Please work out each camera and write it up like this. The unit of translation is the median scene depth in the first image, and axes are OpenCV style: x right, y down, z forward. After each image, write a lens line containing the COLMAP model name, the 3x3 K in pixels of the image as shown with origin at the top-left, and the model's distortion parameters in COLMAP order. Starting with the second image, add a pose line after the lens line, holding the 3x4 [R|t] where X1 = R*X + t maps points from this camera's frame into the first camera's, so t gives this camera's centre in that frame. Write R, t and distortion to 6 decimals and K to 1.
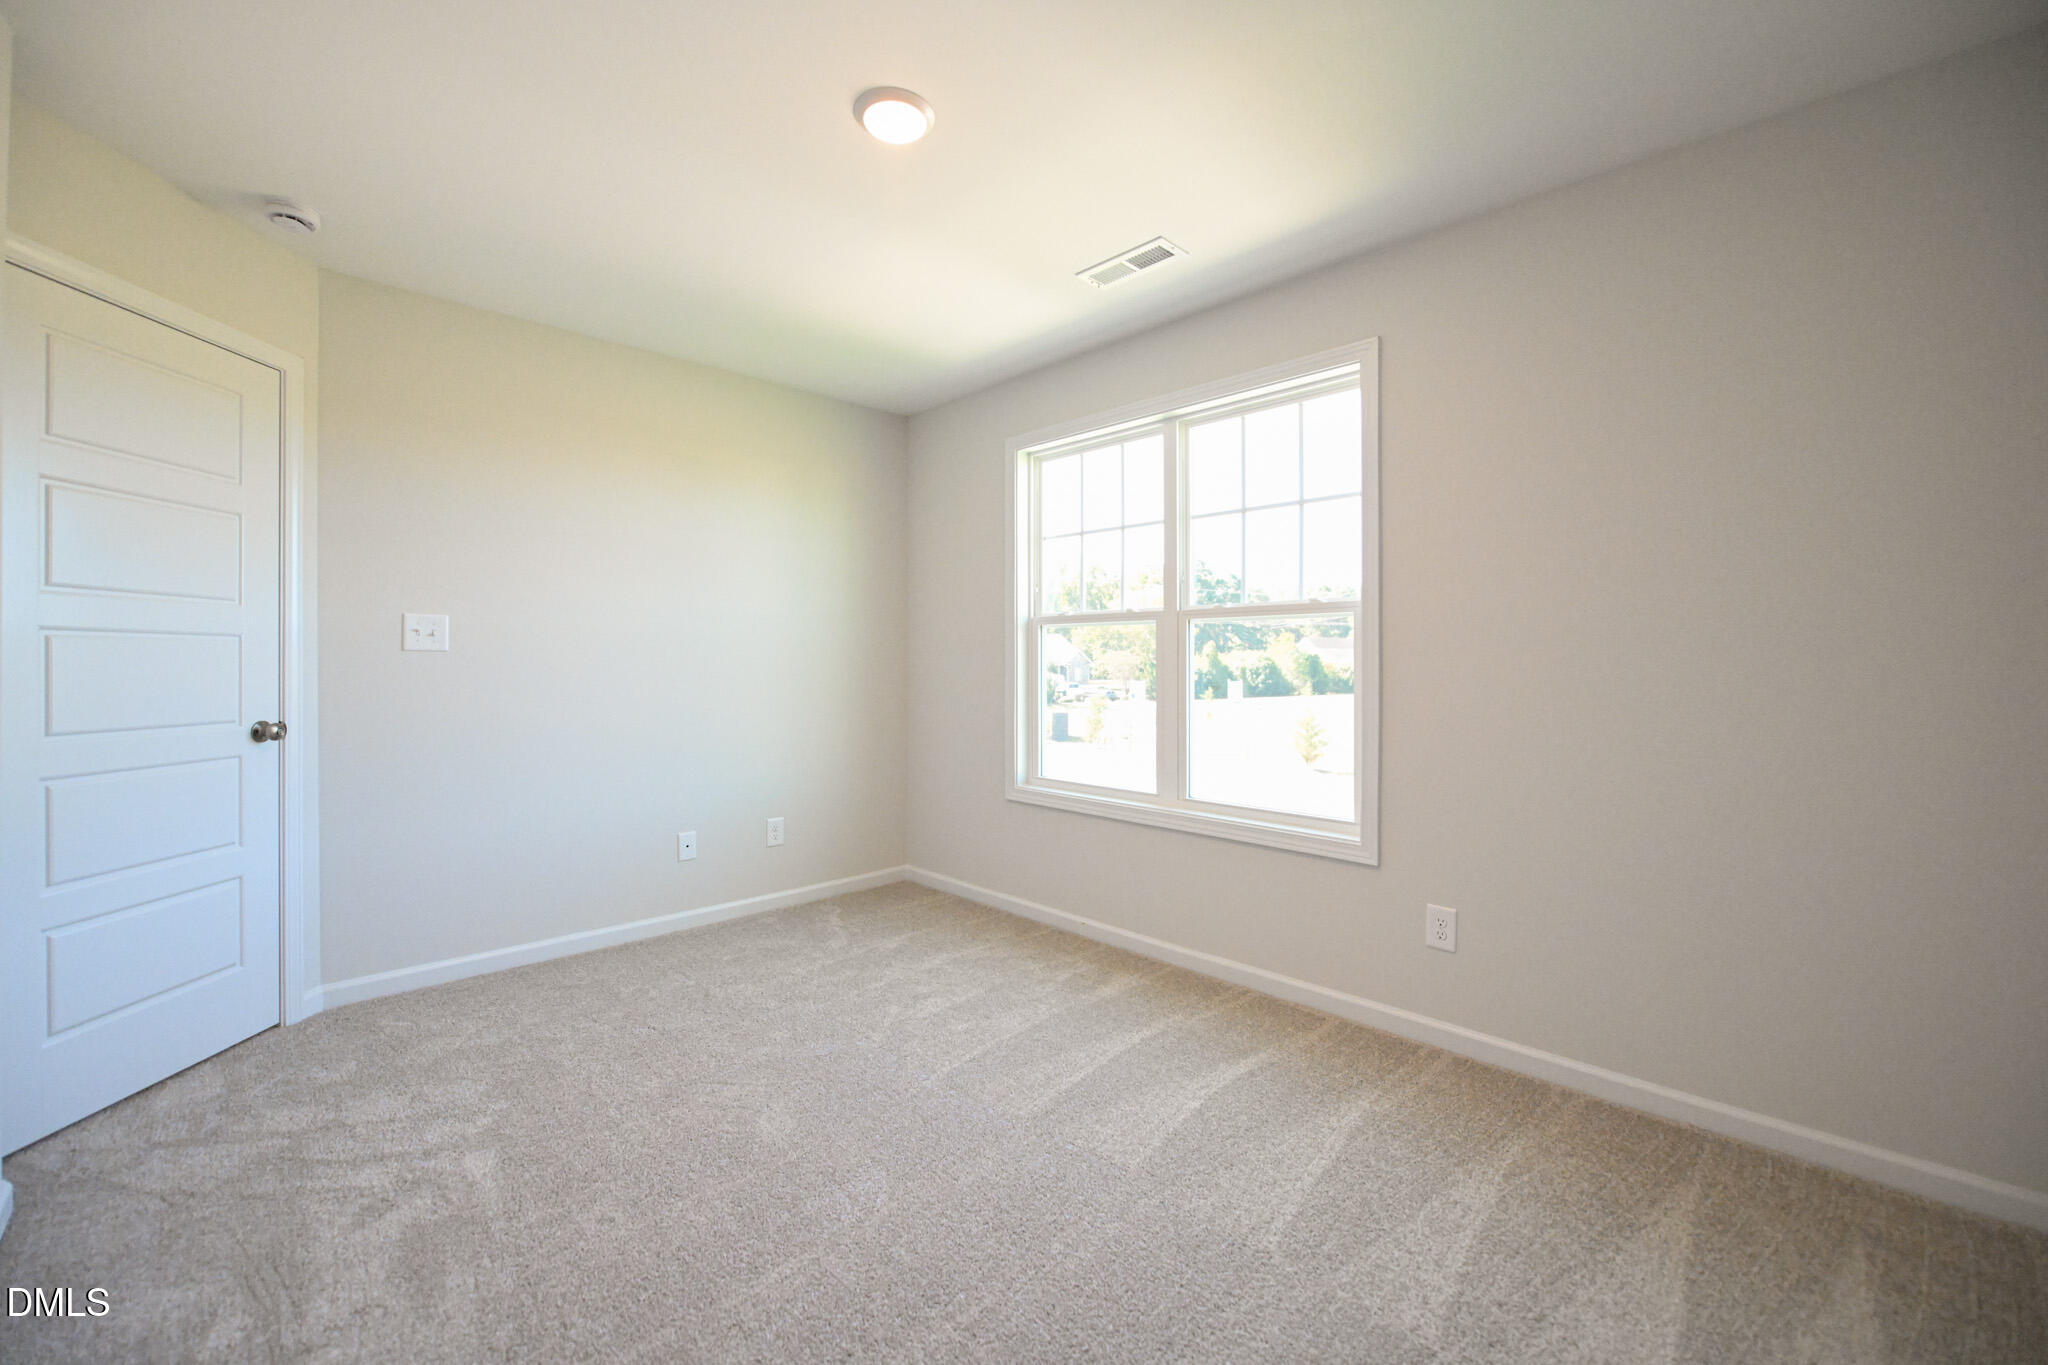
lens RADIAL K [[830.4, 0, 1015.3], [0, 830.4, 672.3], [0, 0, 1]] dist [0.013518, -0.000080]
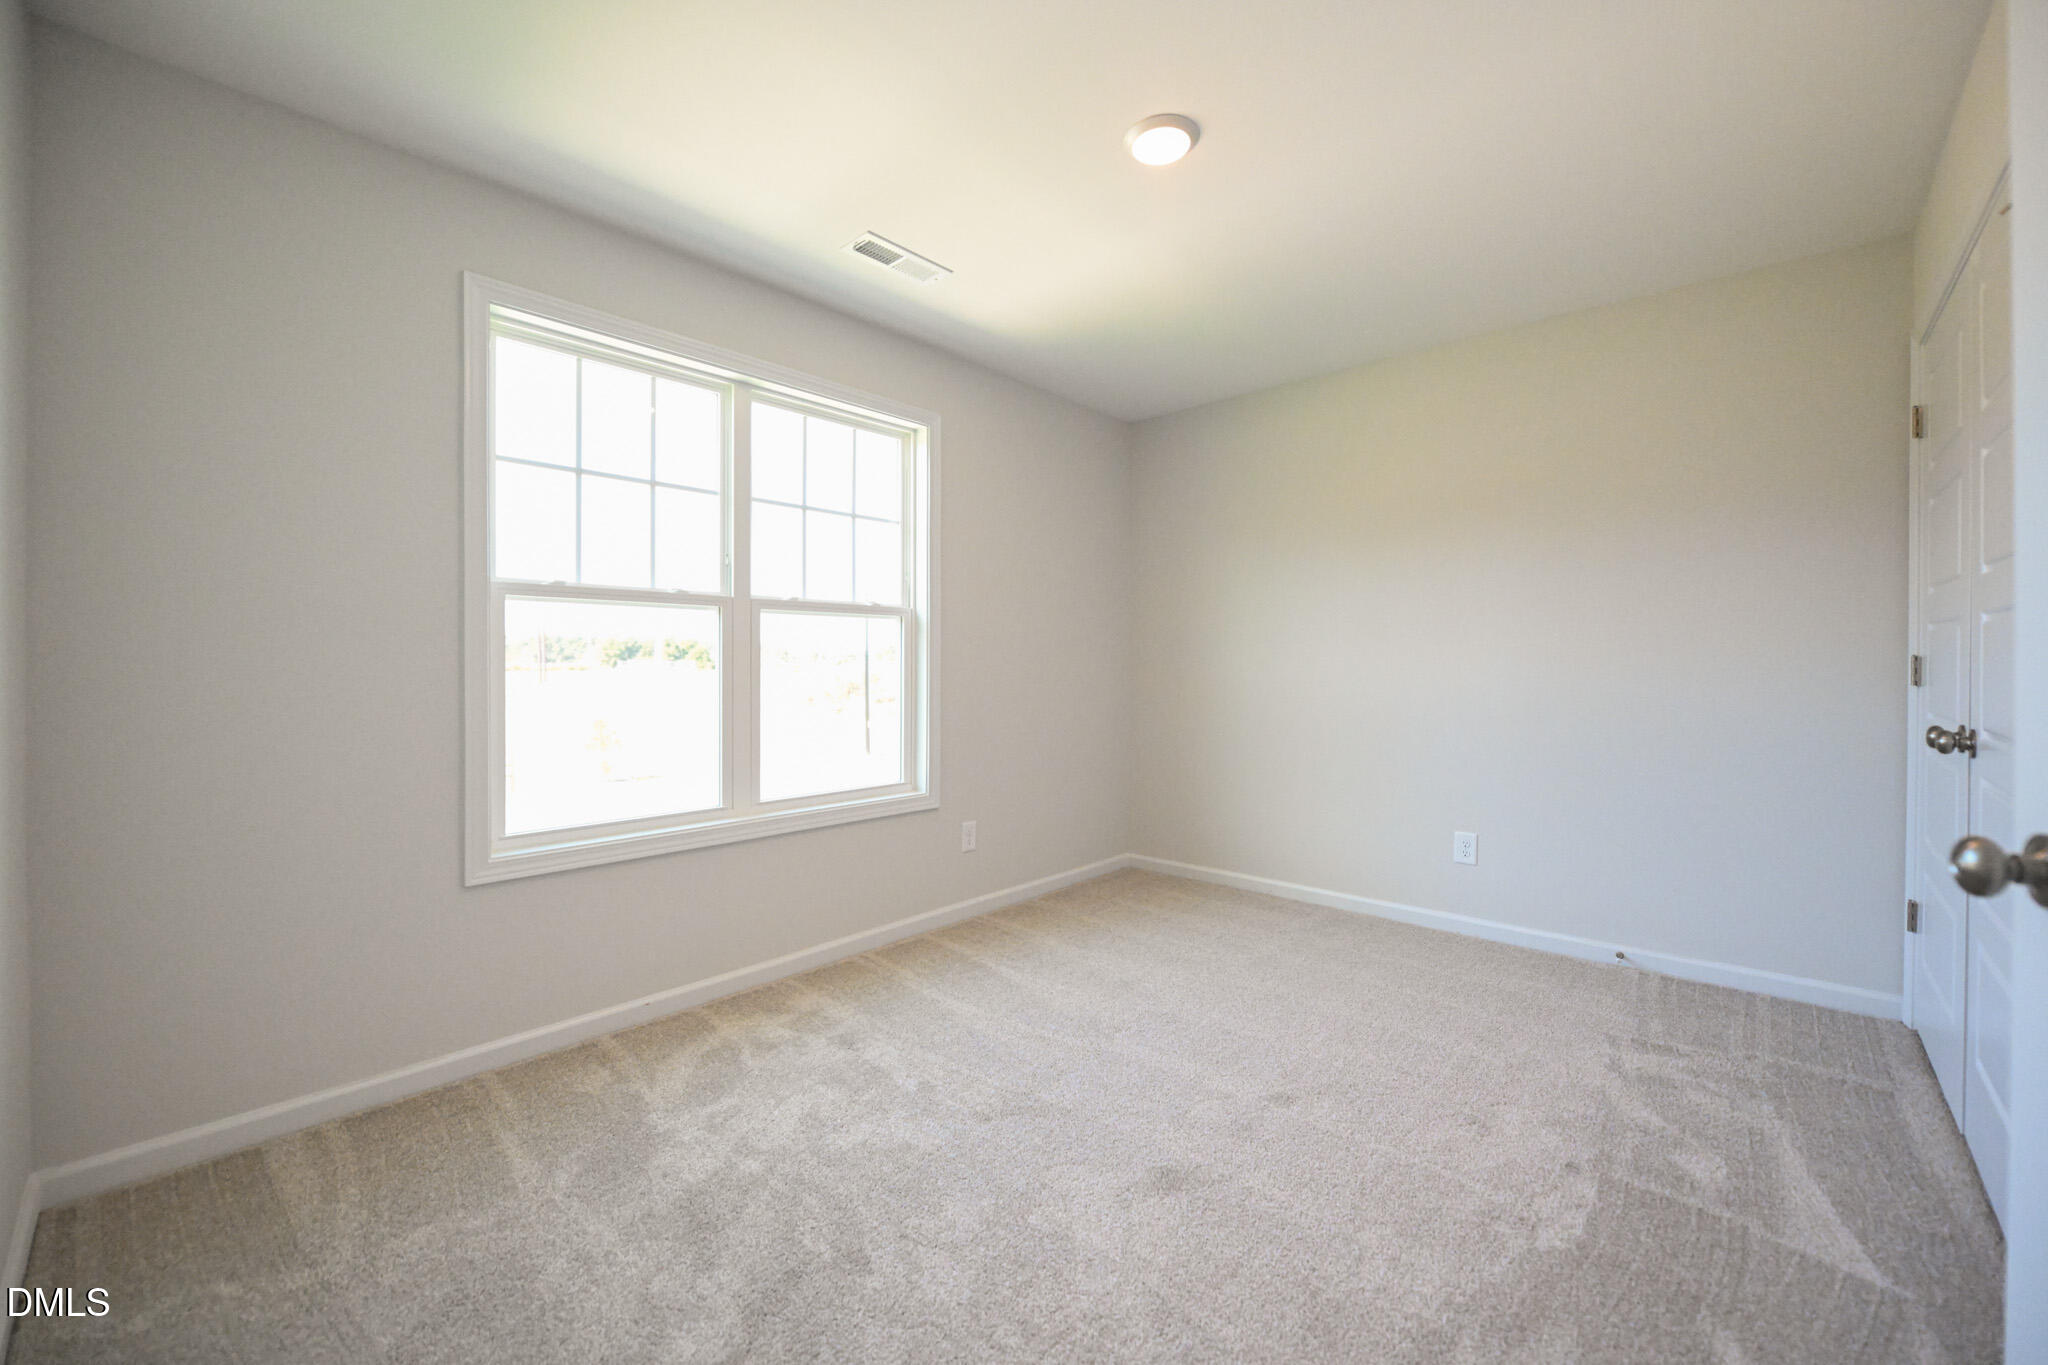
lens RADIAL K [[830.4, 0, 1015.3], [0, 830.4, 672.3], [0, 0, 1]] dist [0.013518, -0.000080]
pose [[-0.057514, -0.017241, 0.998196, -0.743702], [0.006352, 0.999824, 0.017635, -0.008110], [-0.998325, 0.007355, -0.057394, 0.774876]]
